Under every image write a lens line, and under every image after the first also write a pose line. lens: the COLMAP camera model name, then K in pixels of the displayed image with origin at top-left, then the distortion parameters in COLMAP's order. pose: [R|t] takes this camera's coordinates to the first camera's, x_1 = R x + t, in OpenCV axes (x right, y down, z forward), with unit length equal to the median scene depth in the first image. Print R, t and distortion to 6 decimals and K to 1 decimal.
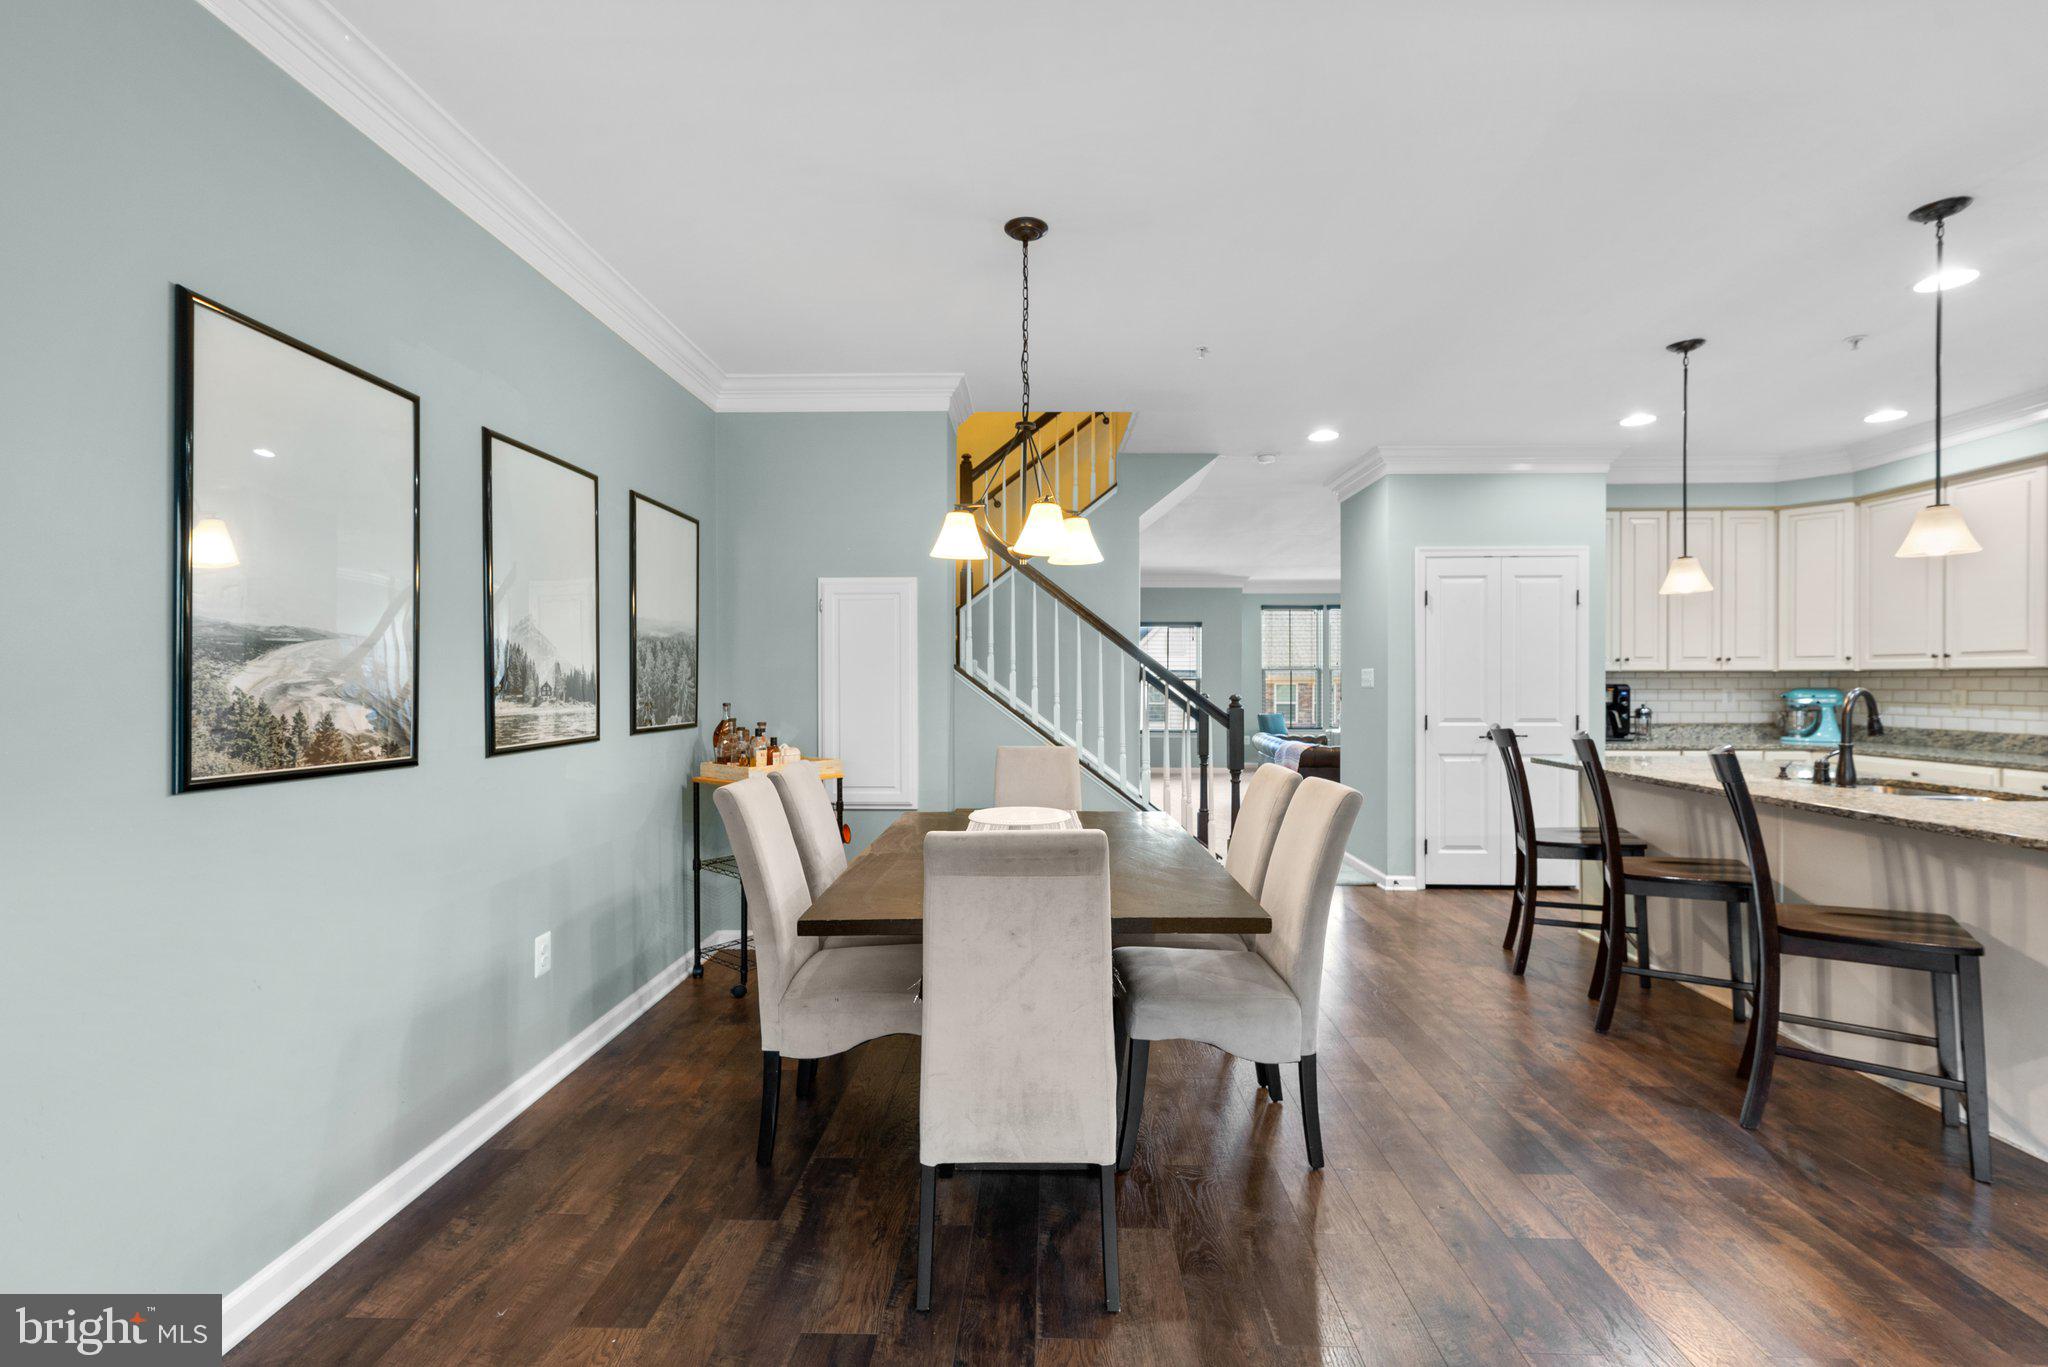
lens RADIAL K [[915.9, 0, 1023.9], [0, 915.9, 682.4], [0, 0, 1]] dist [0.000246, 0.002198]
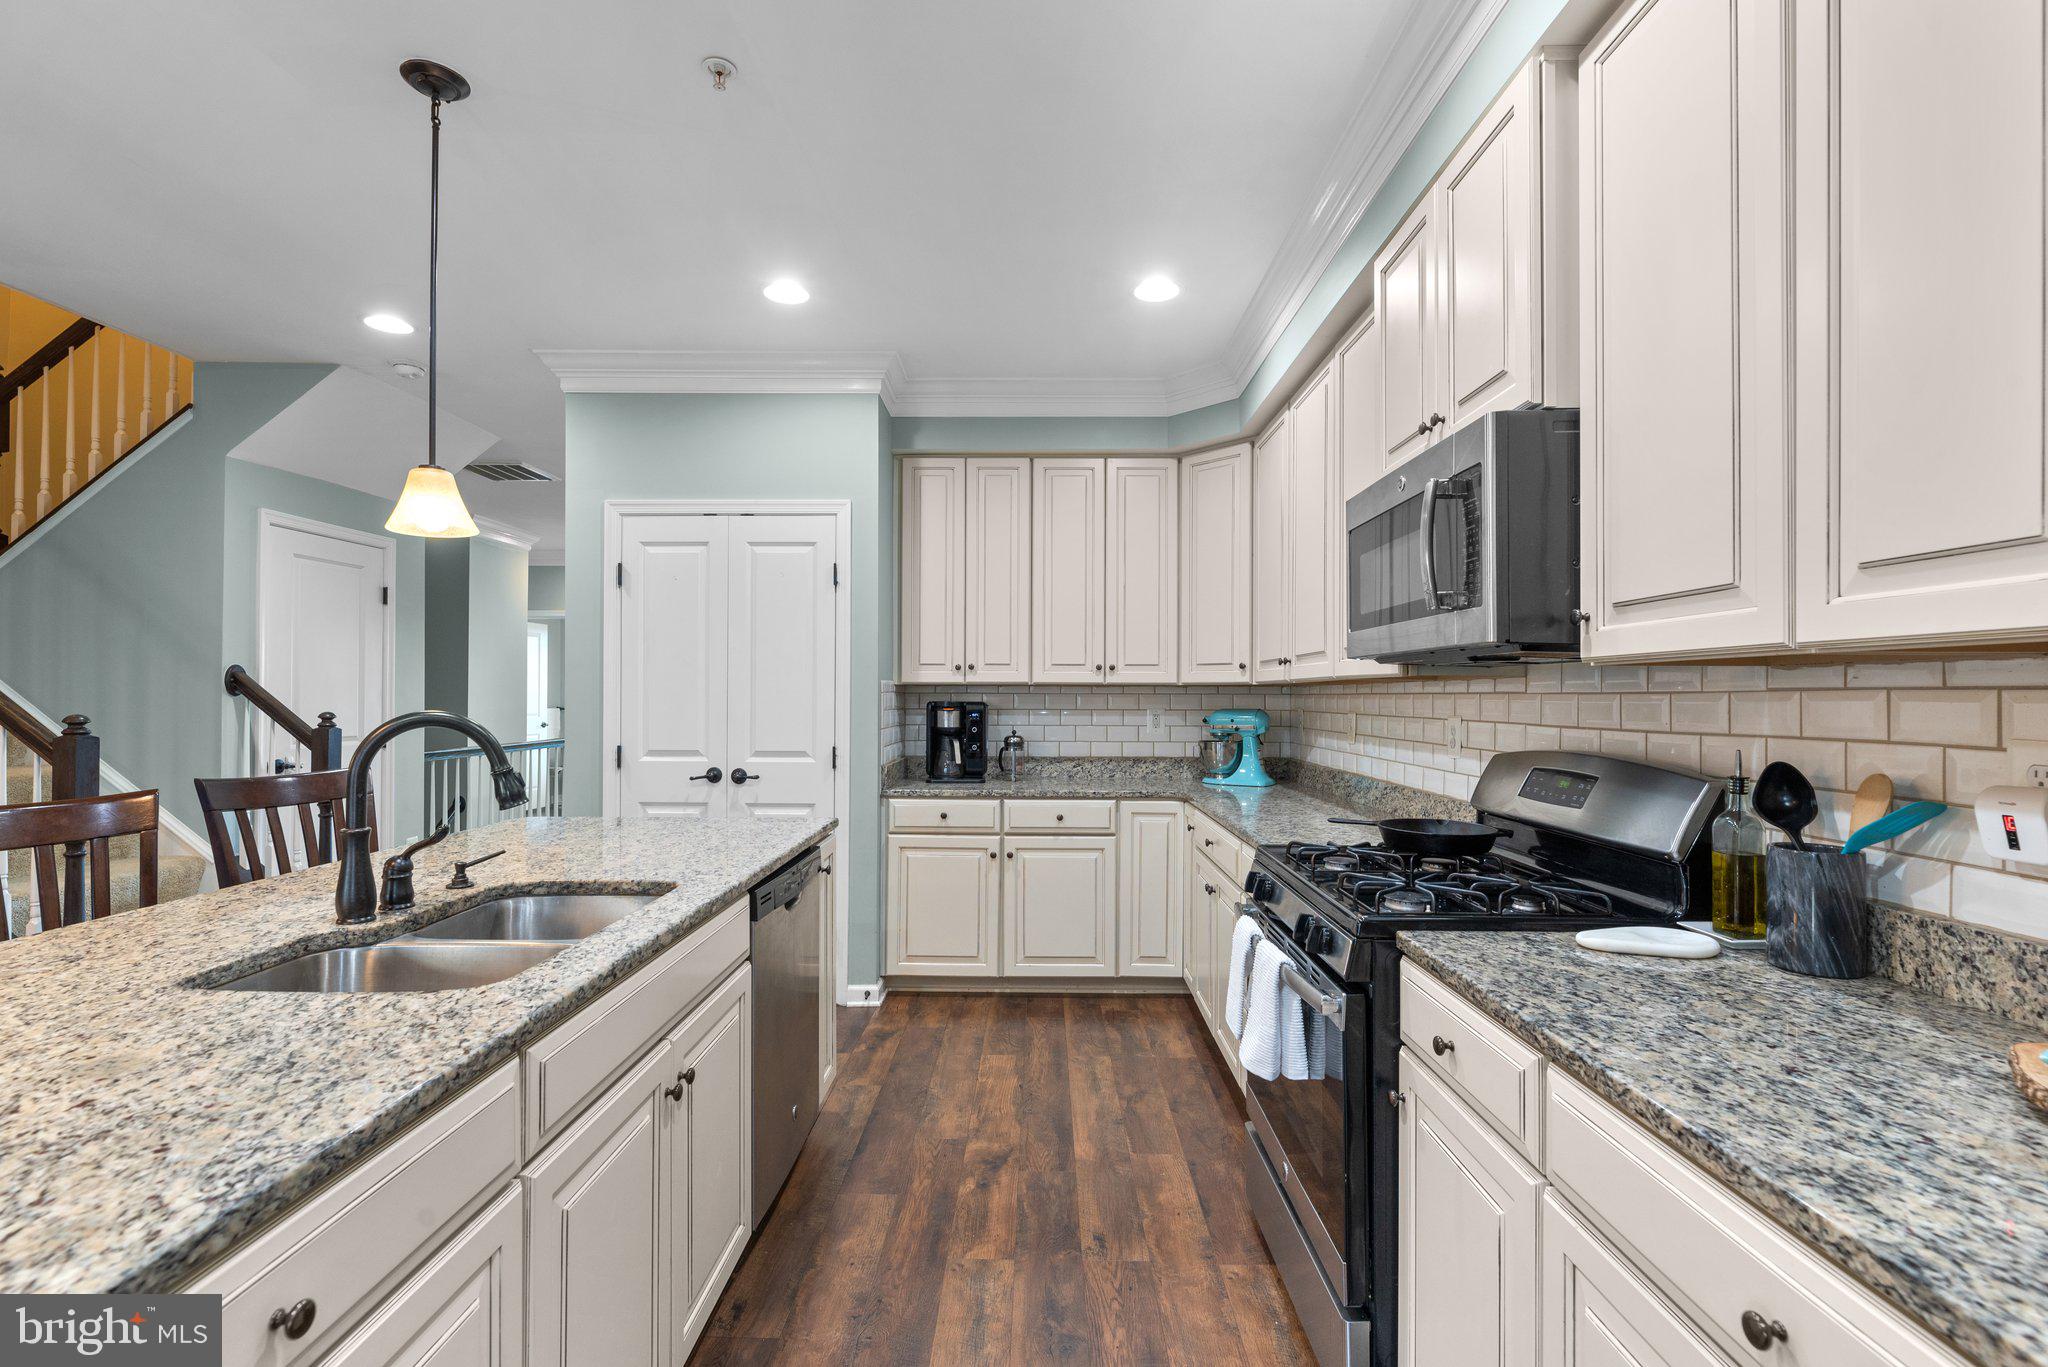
lens RADIAL K [[915.9, 0, 1030.3], [0, 915.9, 688.6], [0, 0, 1]] dist [0.000246, 0.002198]
pose [[0.999825, 0.005465, 0.017870, 0.796751], [-0.005281, 0.999933, -0.010327, -0.001584], [-0.017925, 0.010231, 0.999787, 0.337810]]
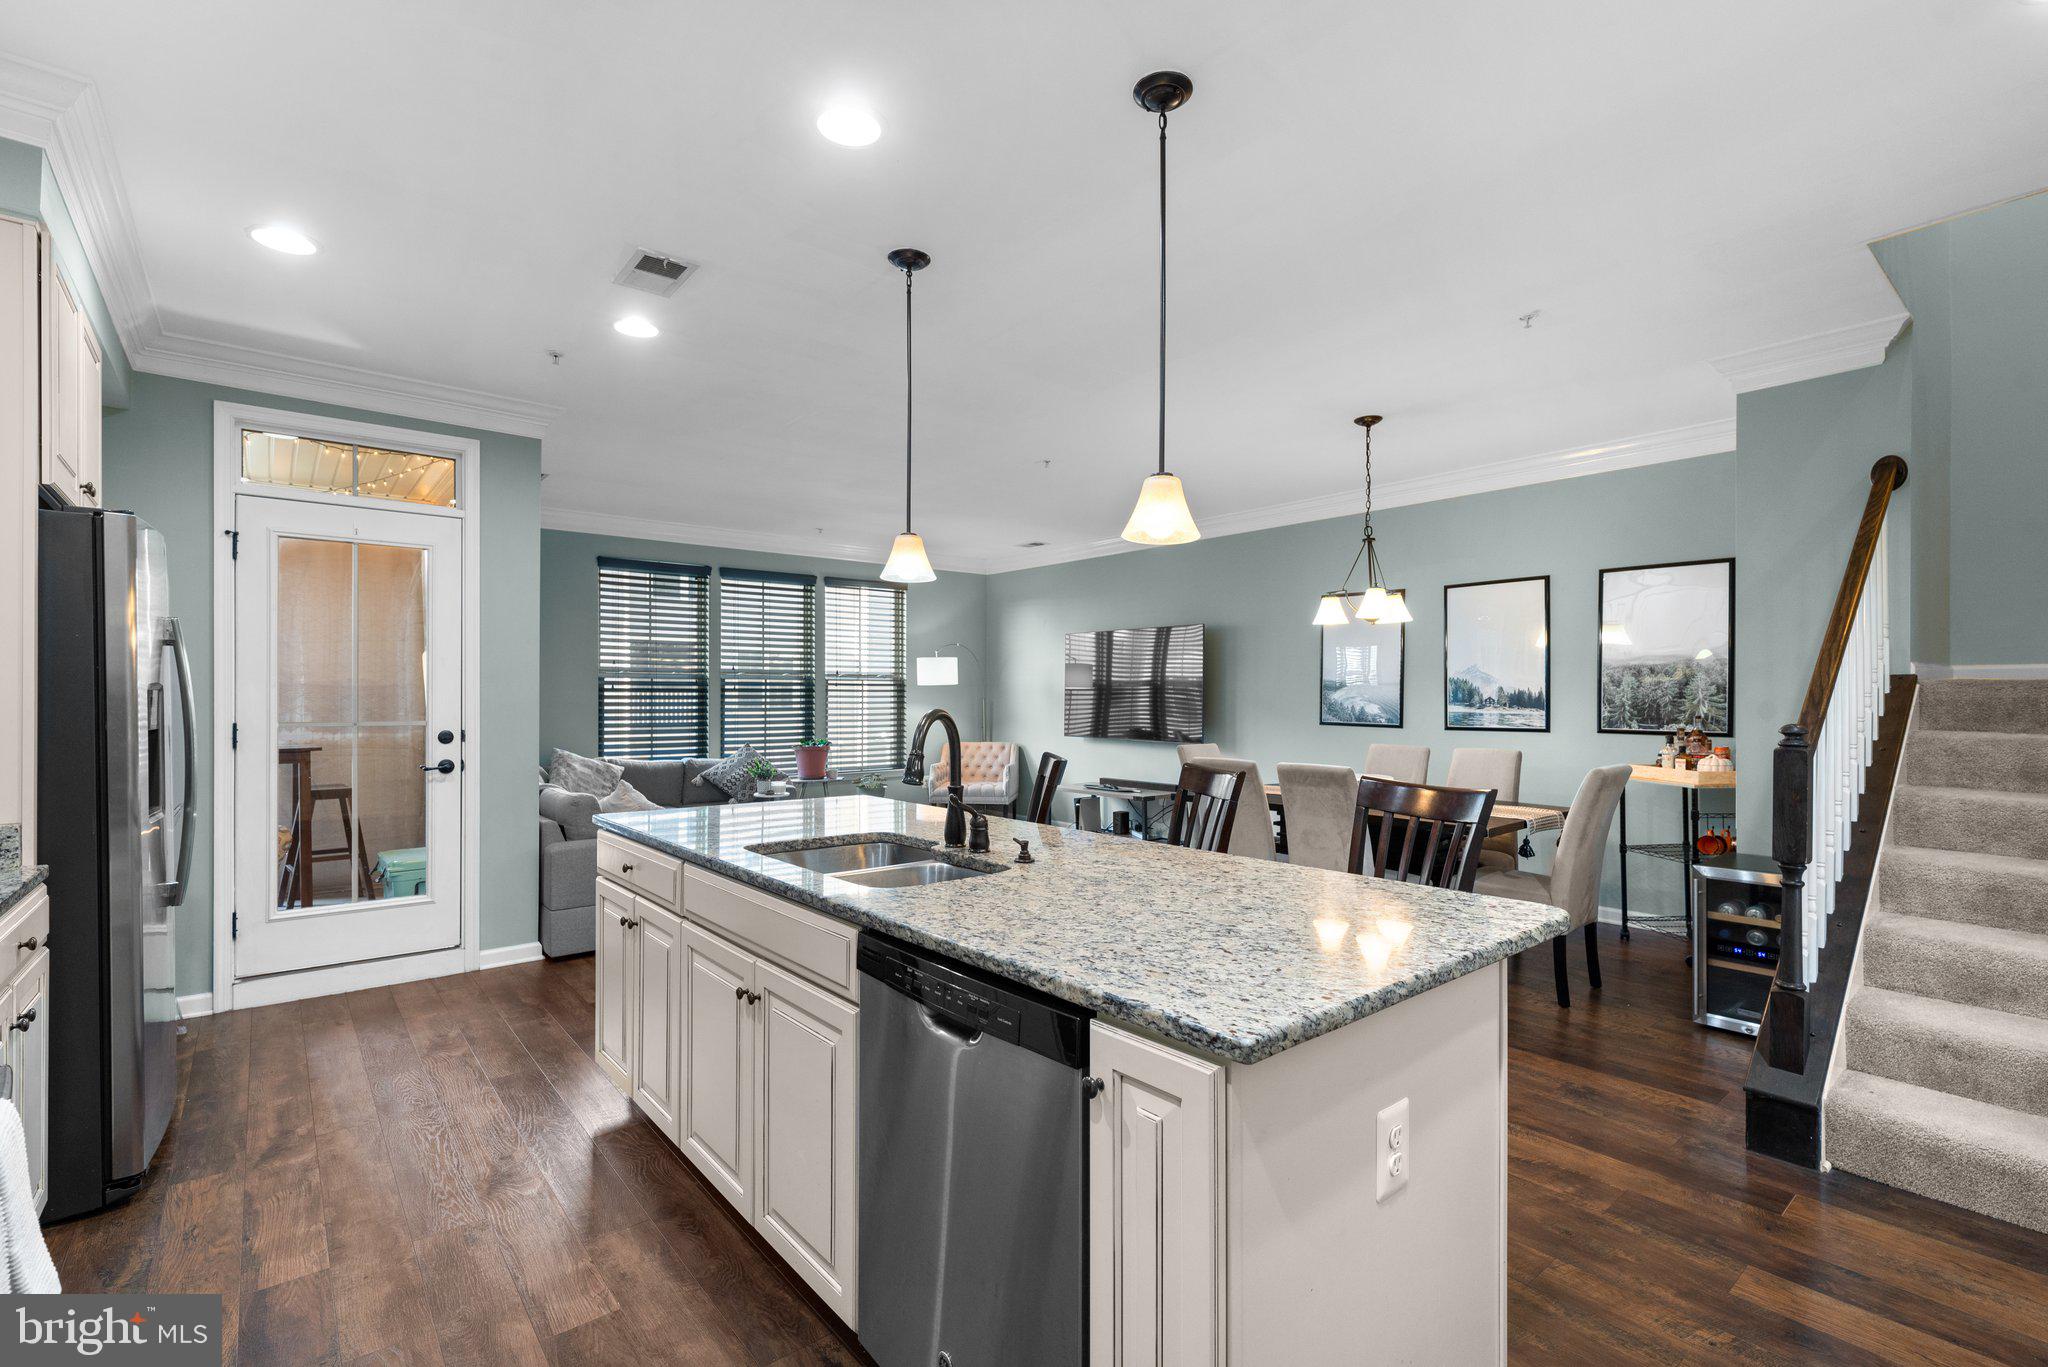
lens RADIAL K [[915.9, 0, 1021.4], [0, 915.9, 698.3], [0, 0, 1]] dist [0.000246, 0.002198]
pose [[-0.753408, 0.002099, -0.657550, 0.856625], [-0.001801, 0.999985, 0.005255, -0.003474], [0.657551, 0.005144, -0.753393, 1.016255]]
